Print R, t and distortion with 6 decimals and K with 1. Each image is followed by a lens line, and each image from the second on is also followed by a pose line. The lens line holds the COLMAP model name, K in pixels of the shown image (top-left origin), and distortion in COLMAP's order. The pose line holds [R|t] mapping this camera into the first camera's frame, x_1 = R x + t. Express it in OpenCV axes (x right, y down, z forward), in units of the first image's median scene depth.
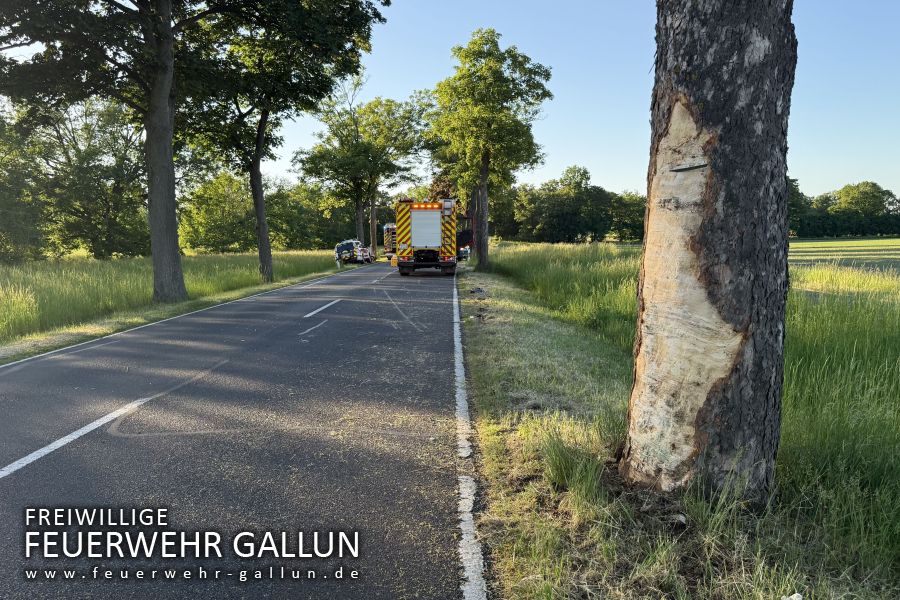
lens RADIAL K [[755.3, 0, 446.1], [0, 755.3, 309.0], [0, 0, 1]] dist [0.112882, -0.194133]
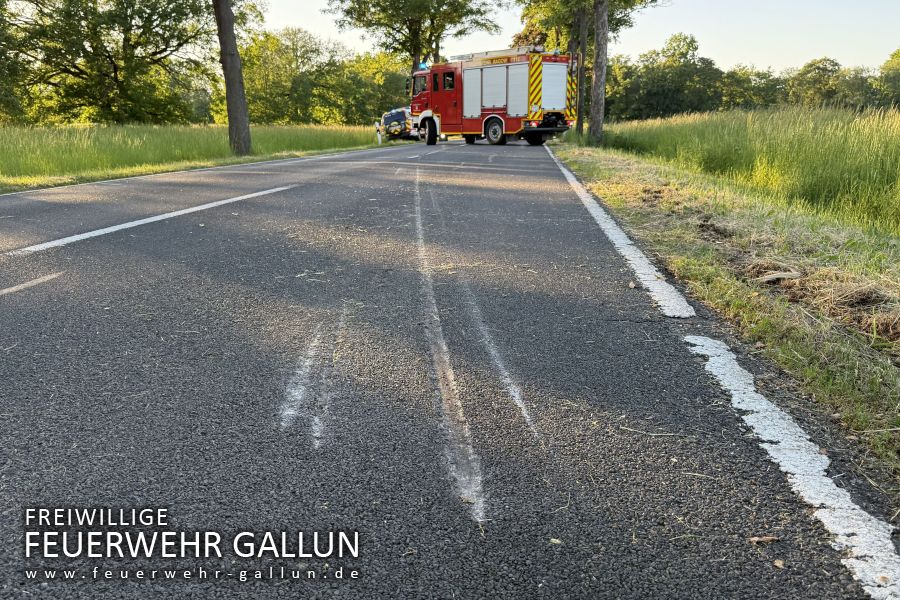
lens RADIAL K [[755.3, 0, 446.1], [0, 755.3, 309.0], [0, 0, 1]] dist [0.112882, -0.194133]
pose [[0.995232, 0.034535, -0.091221, -0.006817], [-0.021118, 0.989331, 0.144147, -0.003176], [0.095226, -0.141533, 0.985343, 0.212349]]
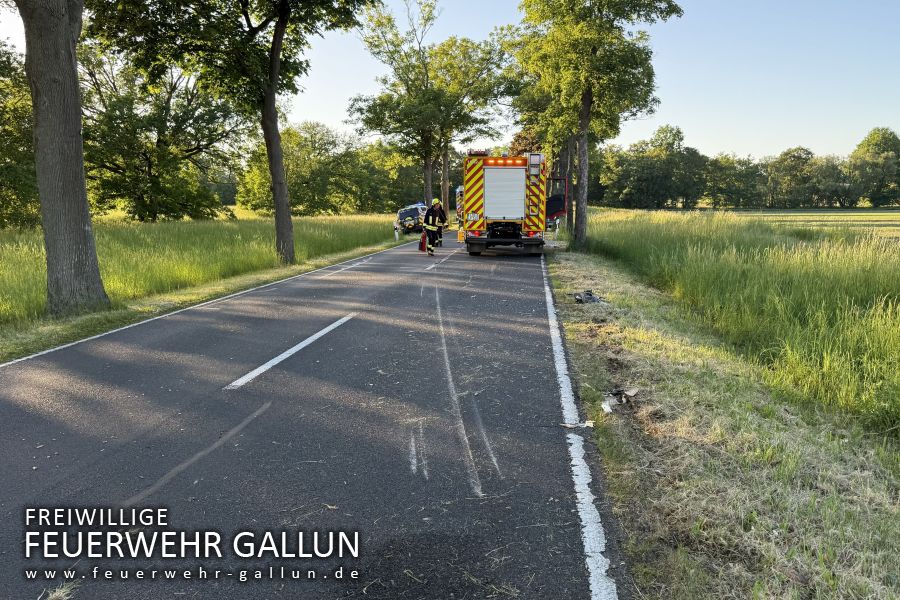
lens RADIAL K [[737.3, 0, 483.4], [0, 737.3, 303.4], [0, 0, 1]] dist [0.172175, -0.315180]
pose [[0.998353, 0.020789, -0.053463, -0.003640], [-0.018432, 0.998853, 0.044203, -0.017240], [0.054321, -0.043145, 0.997591, 0.157545]]
